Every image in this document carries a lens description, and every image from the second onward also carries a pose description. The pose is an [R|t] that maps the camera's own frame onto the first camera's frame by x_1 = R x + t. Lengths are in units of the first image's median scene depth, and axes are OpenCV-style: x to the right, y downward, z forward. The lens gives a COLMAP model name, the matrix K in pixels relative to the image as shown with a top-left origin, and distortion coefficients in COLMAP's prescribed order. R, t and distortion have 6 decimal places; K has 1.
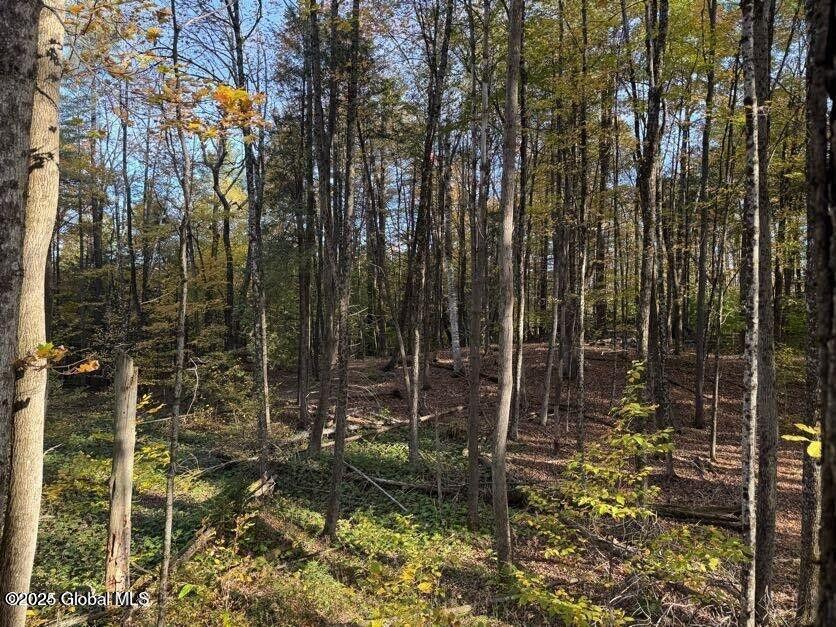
lens RADIAL K [[576.1, 0, 418.3], [0, 576.1, 313.4], [0, 0, 1]] dist [0.036480, -0.054680]
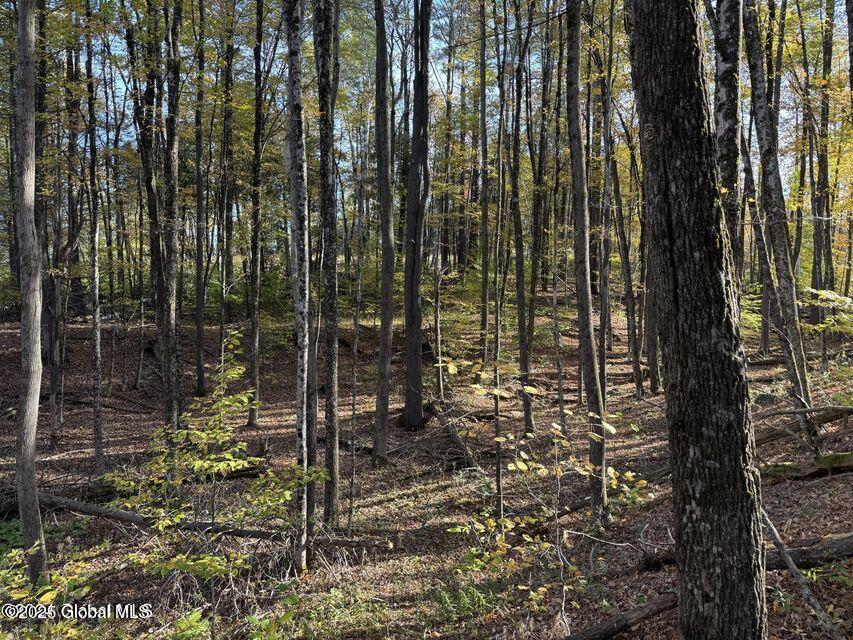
lens RADIAL K [[587.8, 0, 425.1], [0, 587.8, 315.9], [0, 0, 1]] dist [0.036480, -0.054680]
pose [[0.653071, -0.042859, 0.756083, -0.192638], [0.005965, 0.998657, 0.051458, 0.000901], [-0.757273, -0.029096, 0.652450, -0.004835]]
